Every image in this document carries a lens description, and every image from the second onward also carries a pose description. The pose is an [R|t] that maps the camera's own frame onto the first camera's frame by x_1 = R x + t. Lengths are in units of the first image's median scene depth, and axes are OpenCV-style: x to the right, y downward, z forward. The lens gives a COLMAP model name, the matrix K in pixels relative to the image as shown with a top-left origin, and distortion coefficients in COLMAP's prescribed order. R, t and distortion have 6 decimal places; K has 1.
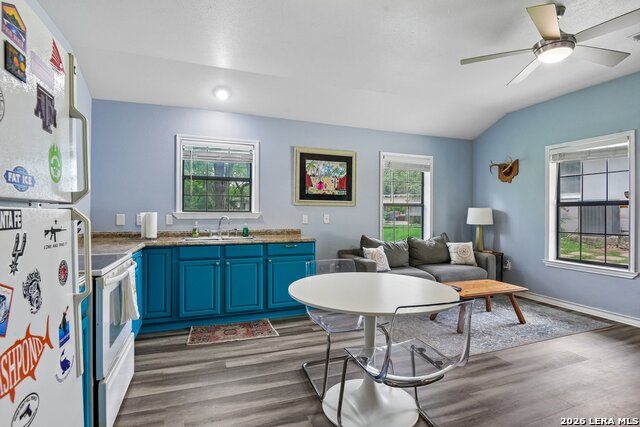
lens RADIAL K [[320.3, 0, 319.7], [0, 320.3, 214.0], [0, 0, 1]] dist [-0.016763, -0.001648]
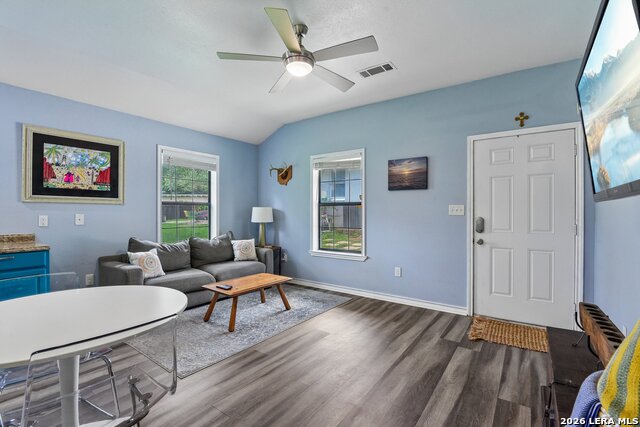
lens RADIAL K [[292.1, 0, 321.5], [0, 292.1, 215.0], [0, 0, 1]] dist [-0.001166, -0.001029]
pose [[0.836179, -0.009334, 0.548377, 0.134247], [0.006811, 0.999955, 0.006636, 0.002807], [-0.548415, -0.001814, 0.836205, 0.054801]]
